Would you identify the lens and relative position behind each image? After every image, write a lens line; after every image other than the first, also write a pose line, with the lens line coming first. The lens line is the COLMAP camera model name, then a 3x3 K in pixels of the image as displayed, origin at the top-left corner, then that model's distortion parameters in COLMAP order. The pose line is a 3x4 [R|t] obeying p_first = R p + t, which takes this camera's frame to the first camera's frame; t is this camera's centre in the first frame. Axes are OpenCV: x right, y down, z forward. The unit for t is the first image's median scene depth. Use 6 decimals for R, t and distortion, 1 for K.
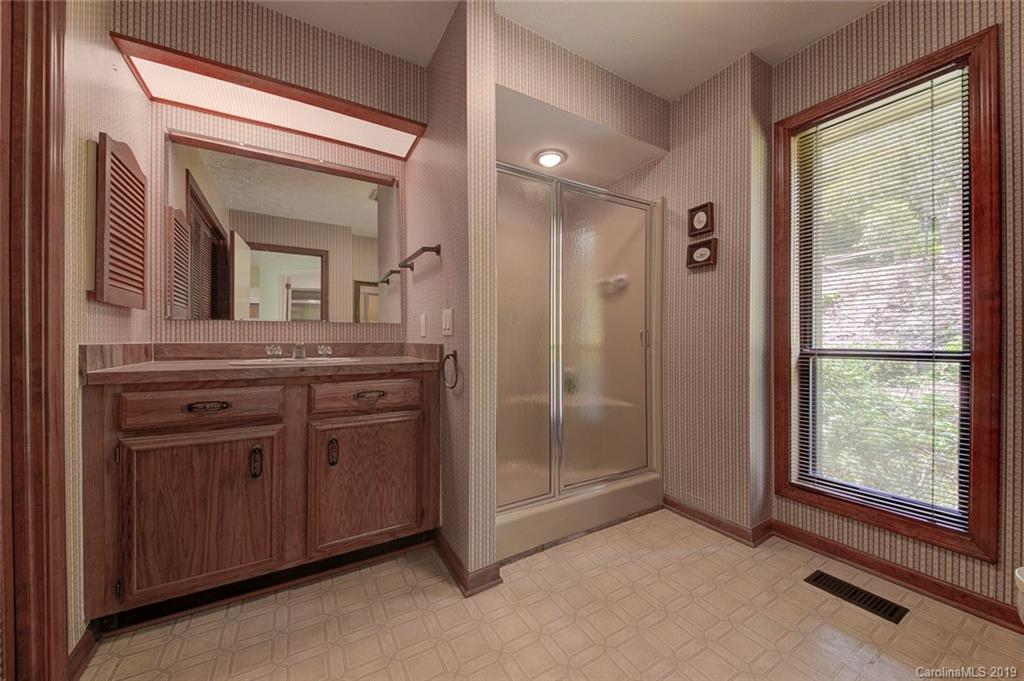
lens RADIAL K [[359.6, 0, 510.1], [0, 359.6, 339.8], [0, 0, 1]] dist [0.000395, 0.000037]
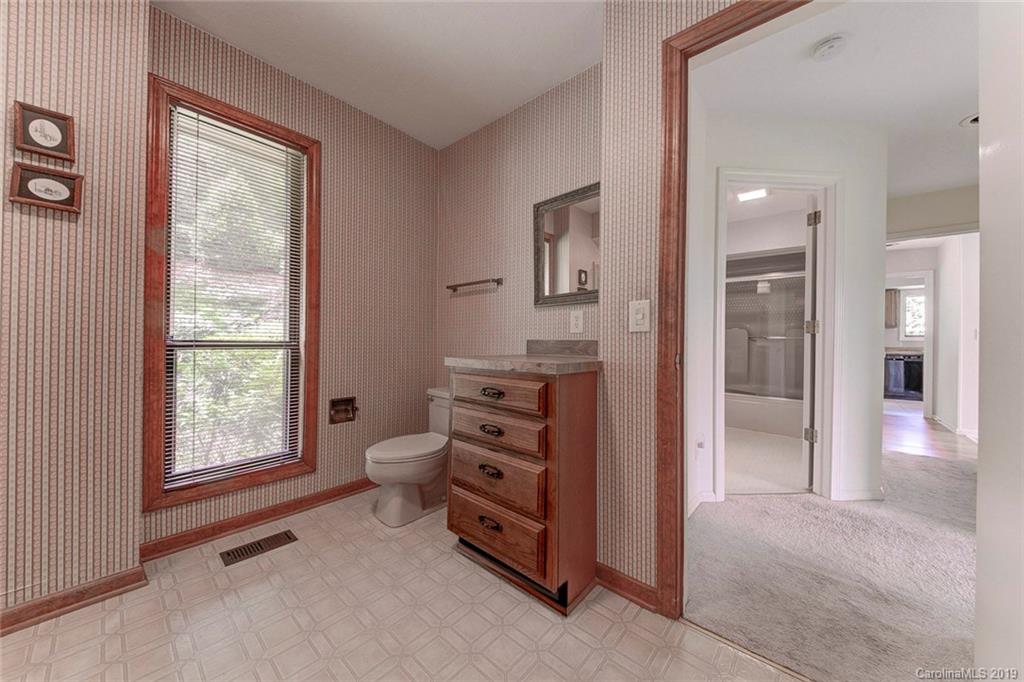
lens RADIAL K [[359.6, 0, 511.9], [0, 359.6, 341.1], [0, 0, 1]] dist [0.000395, 0.000037]
pose [[-0.302854, 0.000371, 0.953037, -0.355323], [-0.015903, 0.999859, -0.005443, 0.019858], [-0.952904, -0.016805, -0.302805, 0.481302]]
